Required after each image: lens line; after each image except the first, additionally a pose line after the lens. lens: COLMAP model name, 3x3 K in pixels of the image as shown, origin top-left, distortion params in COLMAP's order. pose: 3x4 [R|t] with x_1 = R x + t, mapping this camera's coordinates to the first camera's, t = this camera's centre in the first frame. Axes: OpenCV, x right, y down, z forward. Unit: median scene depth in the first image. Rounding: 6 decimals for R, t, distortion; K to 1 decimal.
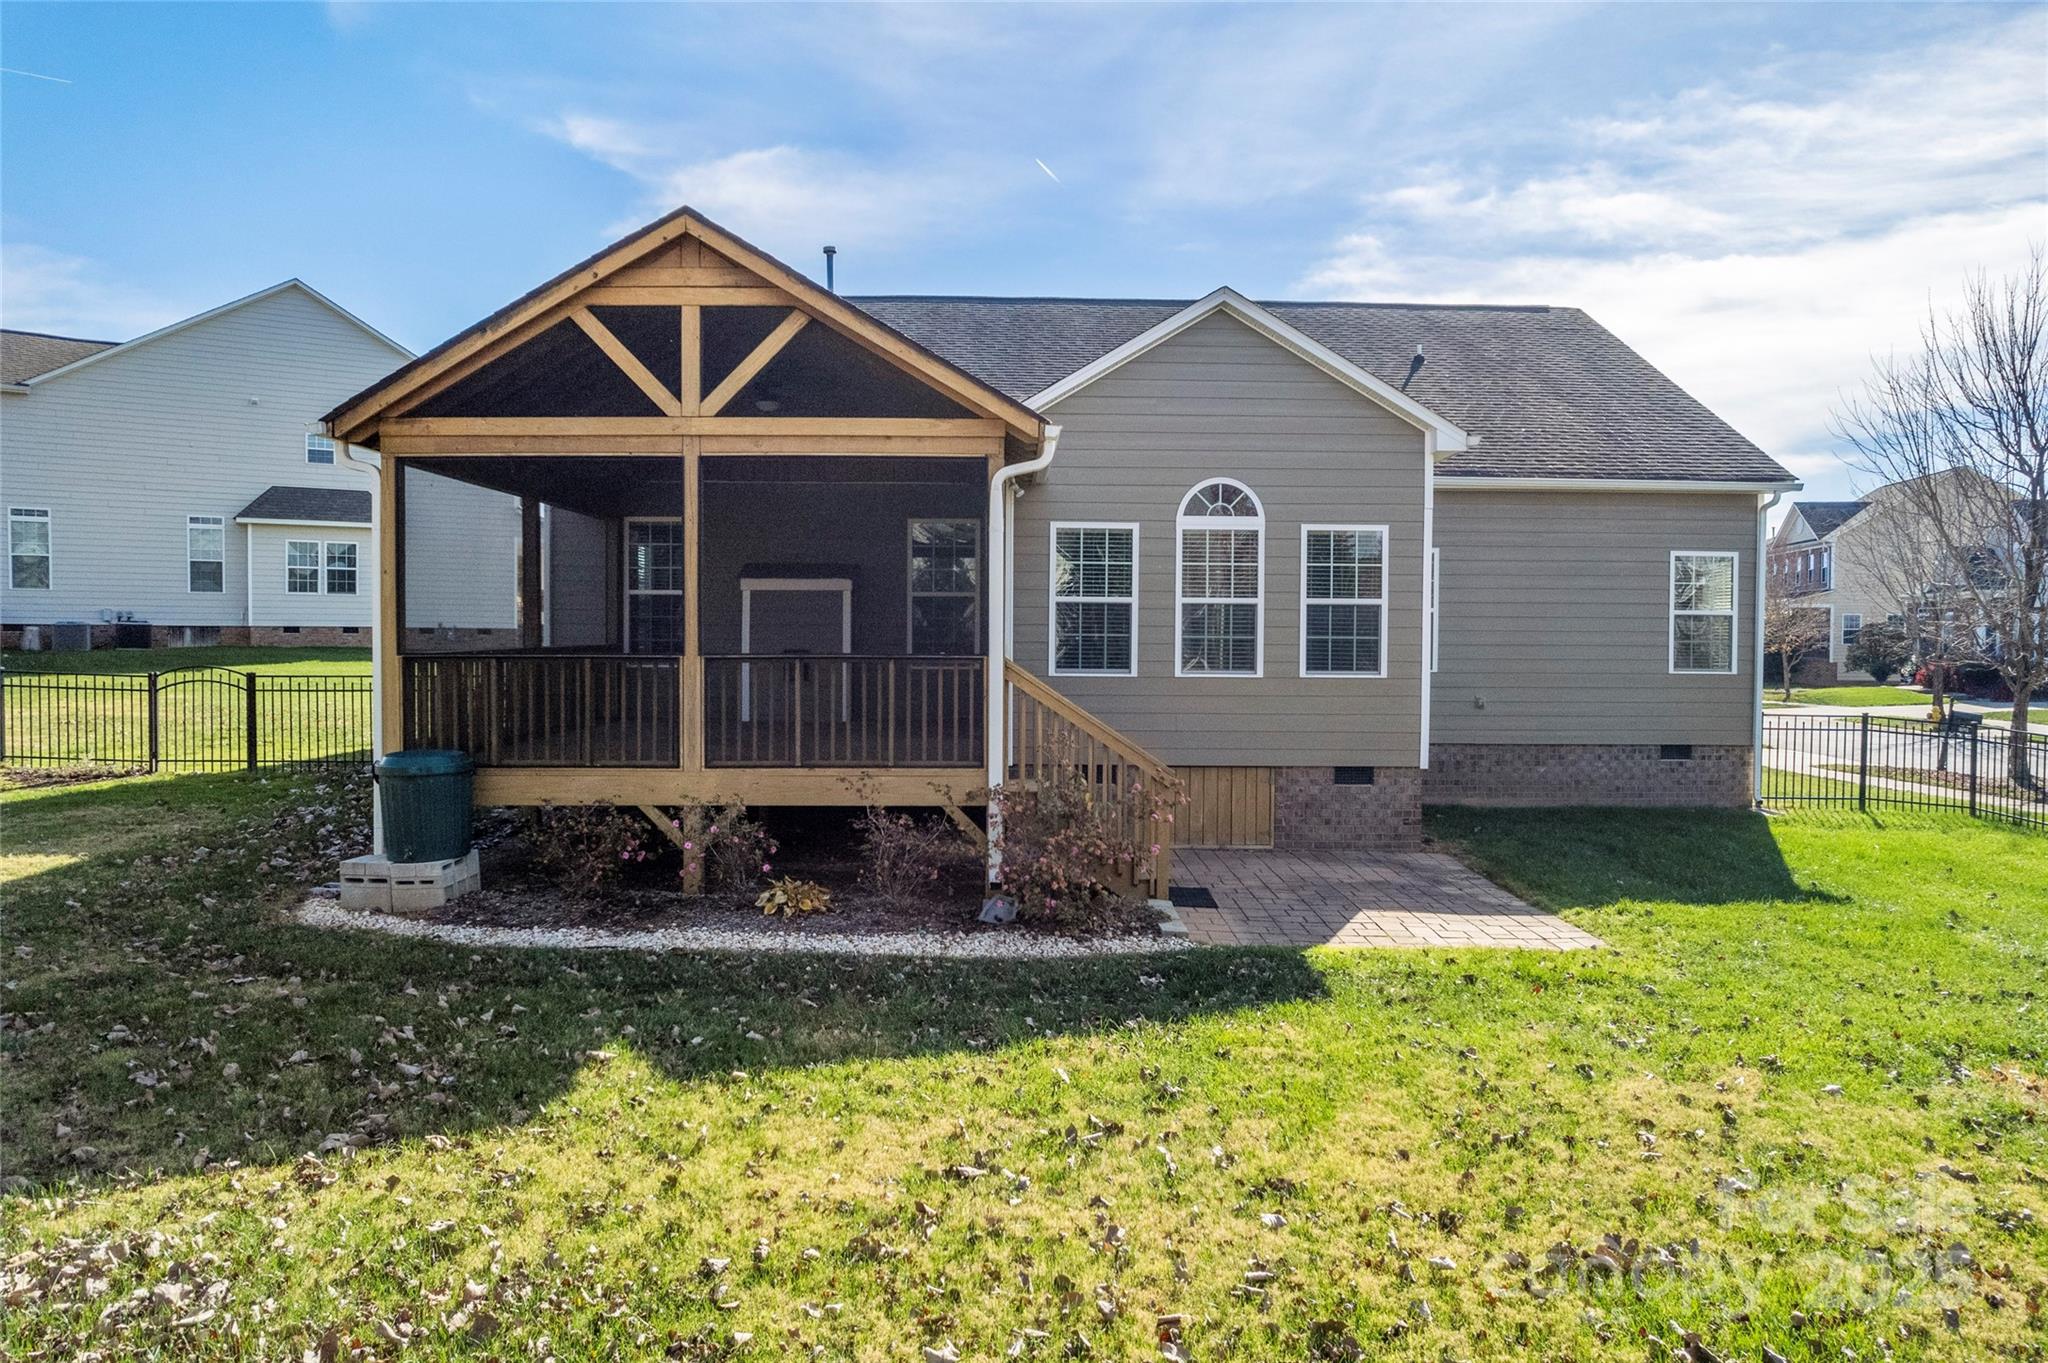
lens RADIAL K [[1273.6, 0, 1028.9], [0, 1273.6, 682.0], [0, 0, 1]] dist [-0.071657, 0.068992]
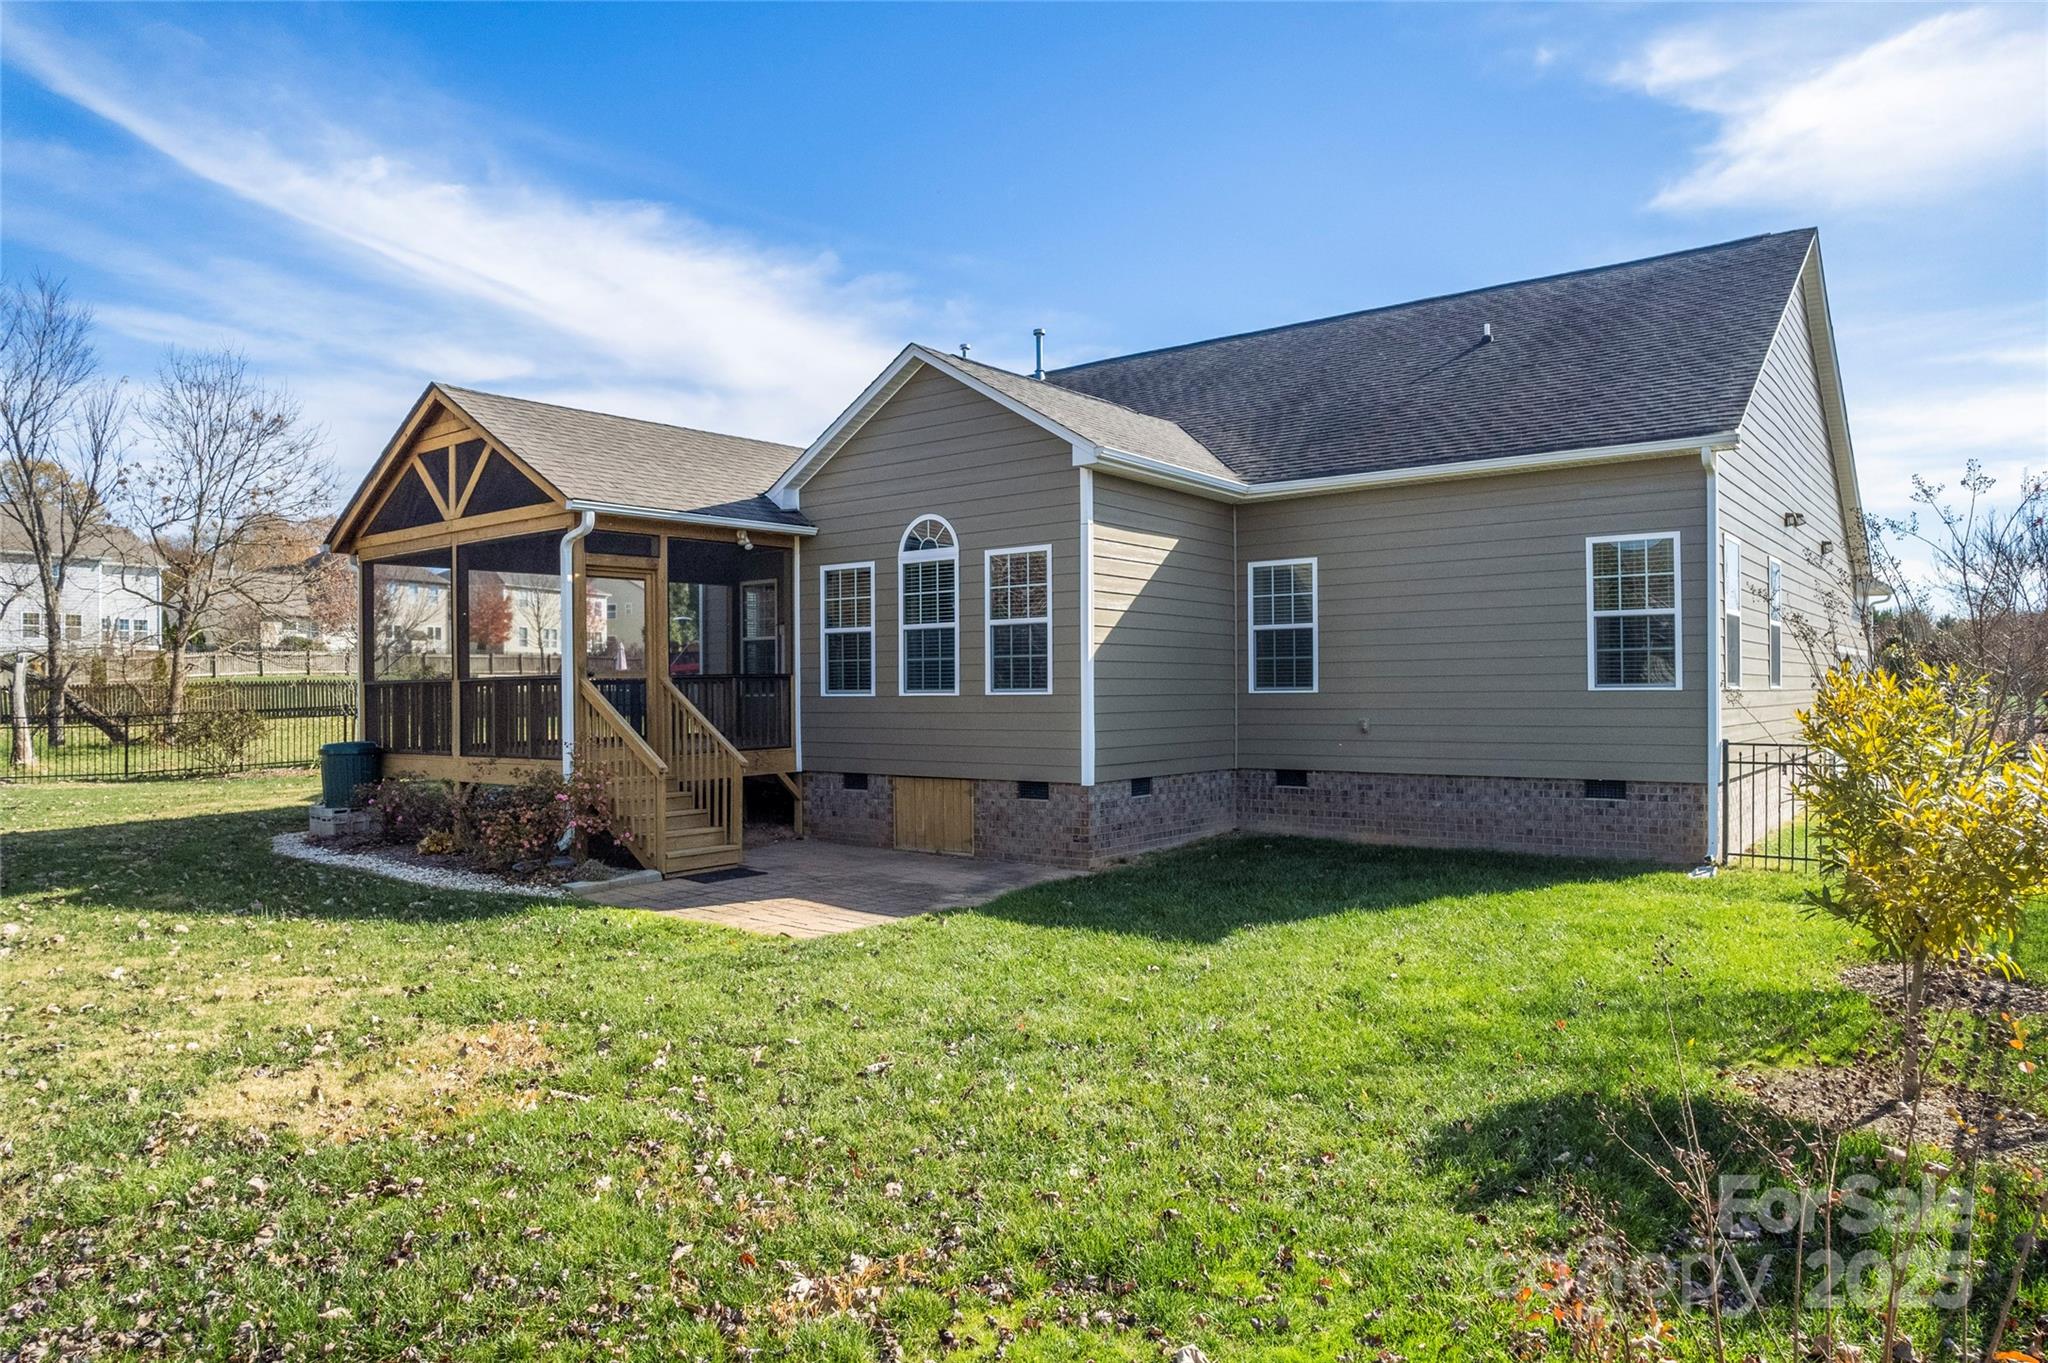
lens RADIAL K [[1273.6, 0, 1028.9], [0, 1273.6, 682.0], [0, 0, 1]] dist [-0.071657, 0.068992]
pose [[0.792890, -0.016831, -0.609132, 0.711380], [-0.006653, 0.999320, -0.036273, 0.019353], [0.609328, 0.032813, 0.792239, 0.146493]]
